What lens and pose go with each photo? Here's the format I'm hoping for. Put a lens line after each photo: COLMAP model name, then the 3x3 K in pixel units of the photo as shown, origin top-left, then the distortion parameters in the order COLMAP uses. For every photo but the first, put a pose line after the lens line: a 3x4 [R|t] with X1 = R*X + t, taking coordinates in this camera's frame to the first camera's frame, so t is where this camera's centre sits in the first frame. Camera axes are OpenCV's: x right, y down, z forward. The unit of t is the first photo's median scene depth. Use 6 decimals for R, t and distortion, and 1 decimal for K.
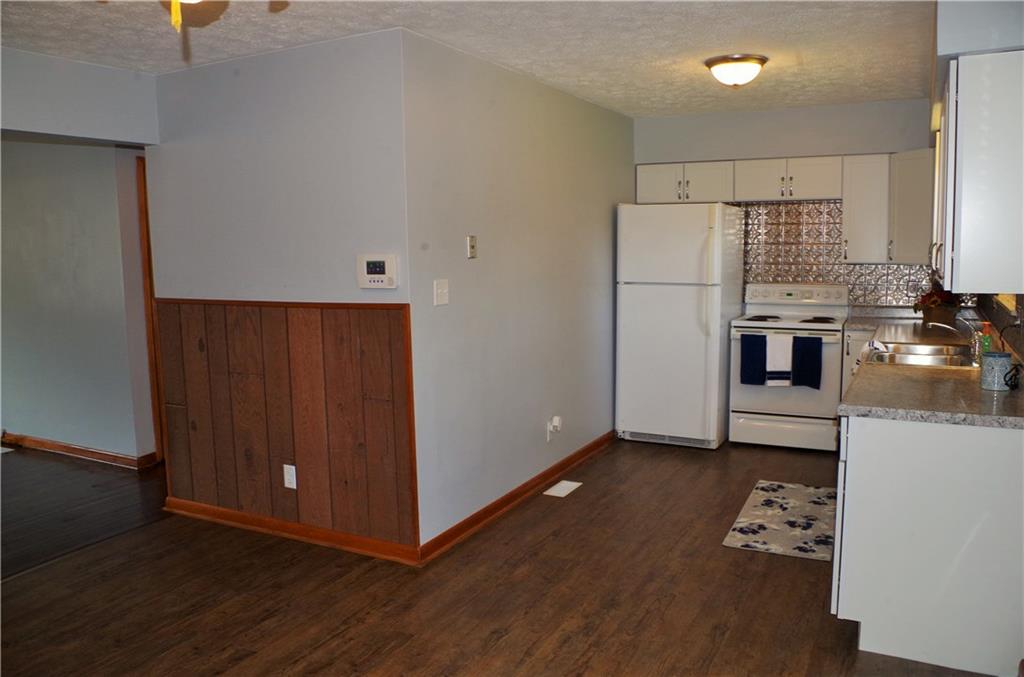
lens RADIAL K [[790.4, 0, 512.6], [0, 790.4, 335.8], [0, 0, 1]] dist [-0.094618, 0.054862]
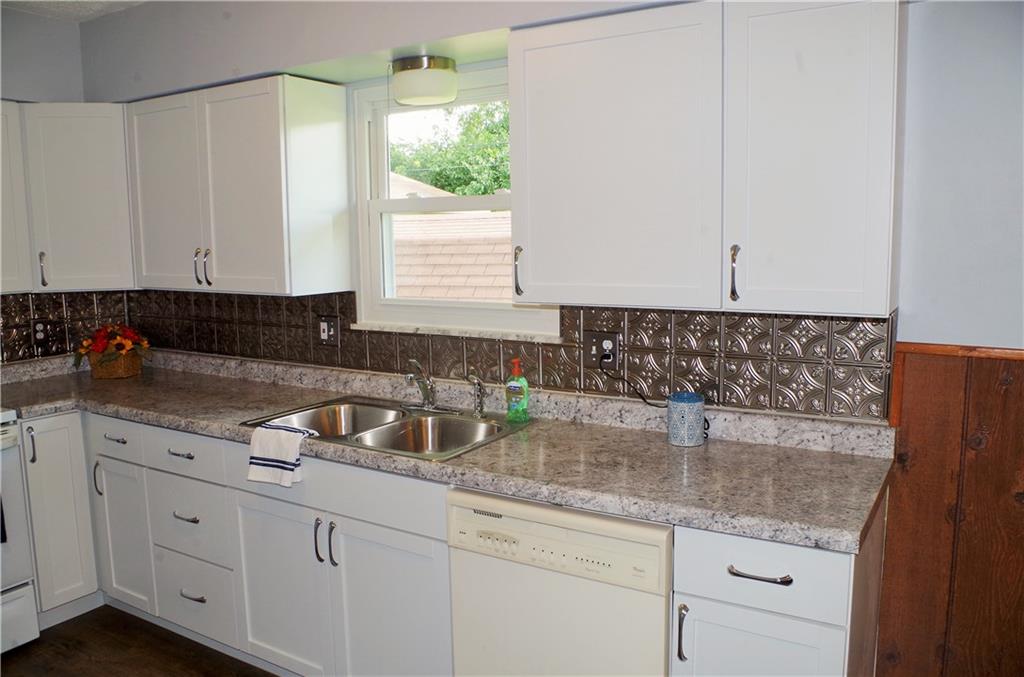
lens RADIAL K [[790.4, 0, 515.0], [0, 790.4, 342.9], [0, 0, 1]] dist [-0.094618, 0.054862]
pose [[0.070852, -0.121136, 0.990104, -0.077437], [0.131307, 0.985094, 0.111126, -0.080214], [-0.988807, 0.122134, 0.085702, 0.659853]]
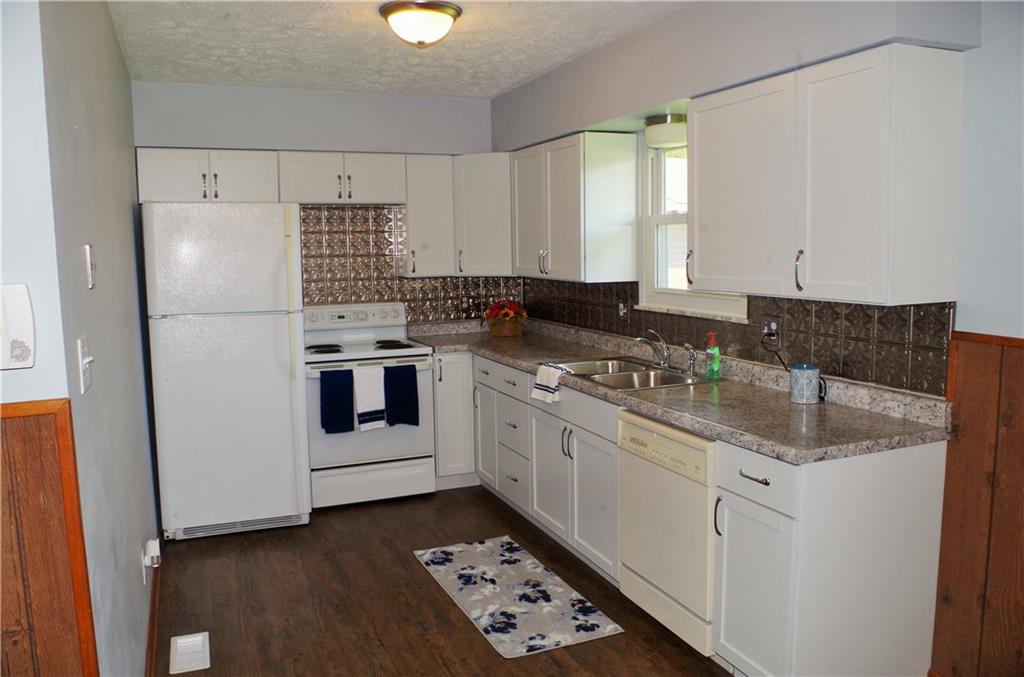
lens RADIAL K [[790.4, 0, 509.0], [0, 790.4, 337.2], [0, 0, 1]] dist [-0.094618, 0.054862]
pose [[0.640242, -0.083923, 0.763575, -0.213398], [0.097100, 0.994883, 0.027929, -0.045762], [-0.762012, 0.056261, 0.645114, 0.394445]]
